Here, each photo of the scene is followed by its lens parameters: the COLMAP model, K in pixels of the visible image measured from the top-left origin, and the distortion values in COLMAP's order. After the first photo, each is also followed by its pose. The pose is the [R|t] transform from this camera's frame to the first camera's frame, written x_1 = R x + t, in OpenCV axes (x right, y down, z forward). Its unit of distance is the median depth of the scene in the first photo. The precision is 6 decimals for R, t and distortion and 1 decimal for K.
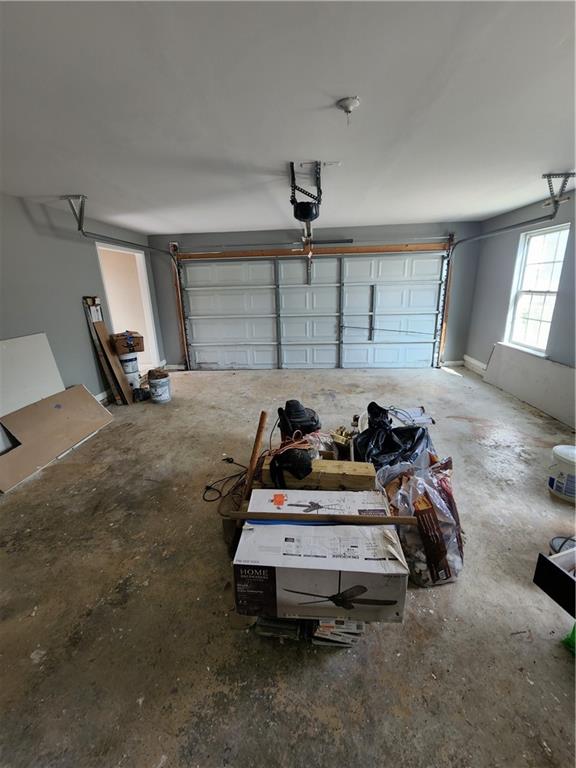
lens RADIAL K [[316.1, 0, 287.6], [0, 316.1, 382.9], [0, 0, 1]] dist [-0.008962, 0.001450]
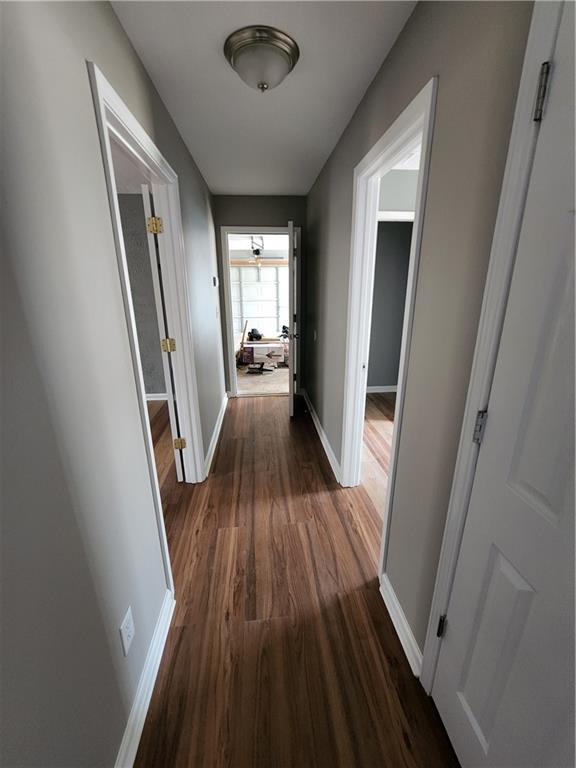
lens RADIAL K [[316.1, 0, 287.9], [0, 316.1, 380.7], [0, 0, 1]] dist [-0.008962, 0.001450]
pose [[0.988374, -0.025342, 0.149918, -0.053024], [0.024869, 0.999678, 0.005029, 0.233407], [-0.149997, -0.001243, 0.988686, -0.761502]]
